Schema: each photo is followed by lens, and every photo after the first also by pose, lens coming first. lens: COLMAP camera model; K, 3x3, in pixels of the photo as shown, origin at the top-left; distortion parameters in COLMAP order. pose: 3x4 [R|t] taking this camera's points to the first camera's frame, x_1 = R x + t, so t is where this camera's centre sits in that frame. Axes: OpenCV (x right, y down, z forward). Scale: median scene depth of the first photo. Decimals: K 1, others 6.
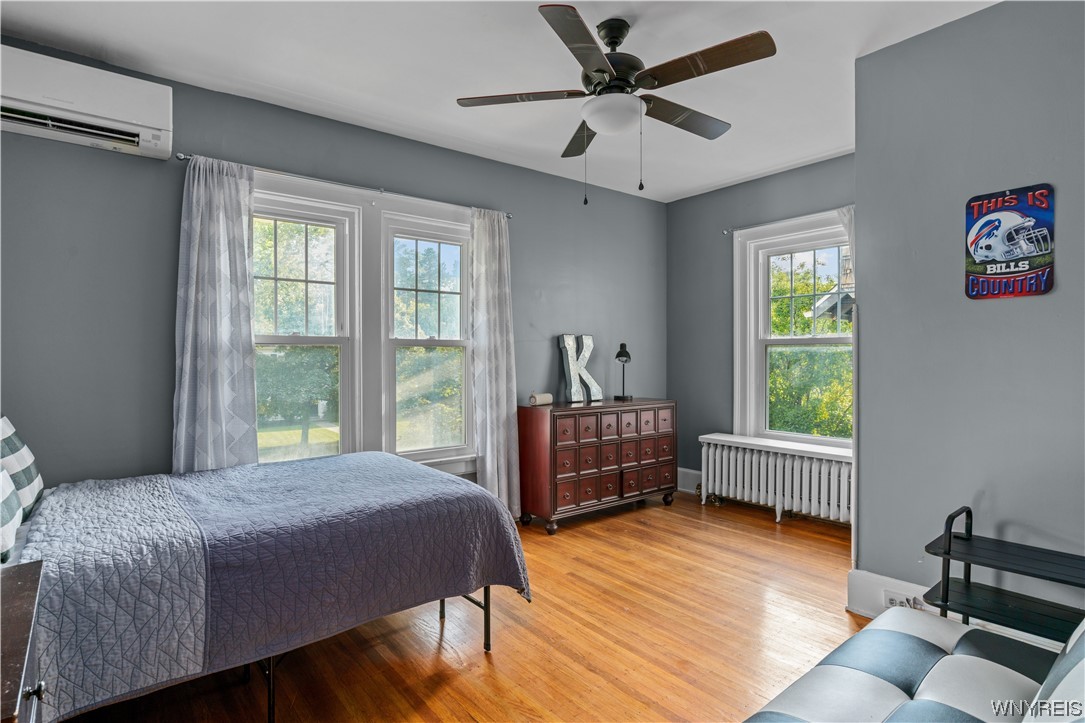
lens RADIAL K [[560.0, 0, 542.5], [0, 560.0, 361.5], [0, 0, 1]] dist [0.001056, 0.000218]
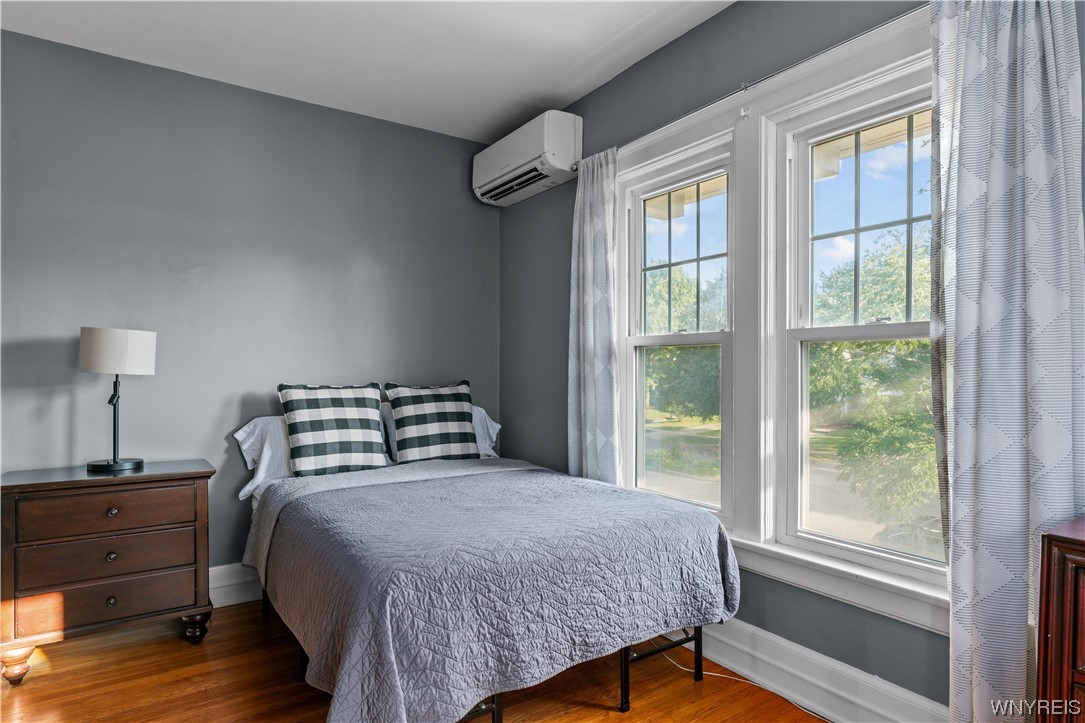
lens RADIAL K [[599.3, 0, 542.5], [0, 599.3, 361.5], [0, 0, 1]] dist [-0.001653, -0.000173]
pose [[-0.068303, 0.001111, -0.997664, 0.431641], [-0.001991, 0.999997, 0.001250, -0.012553], [0.997663, 0.002072, -0.068300, 0.961704]]
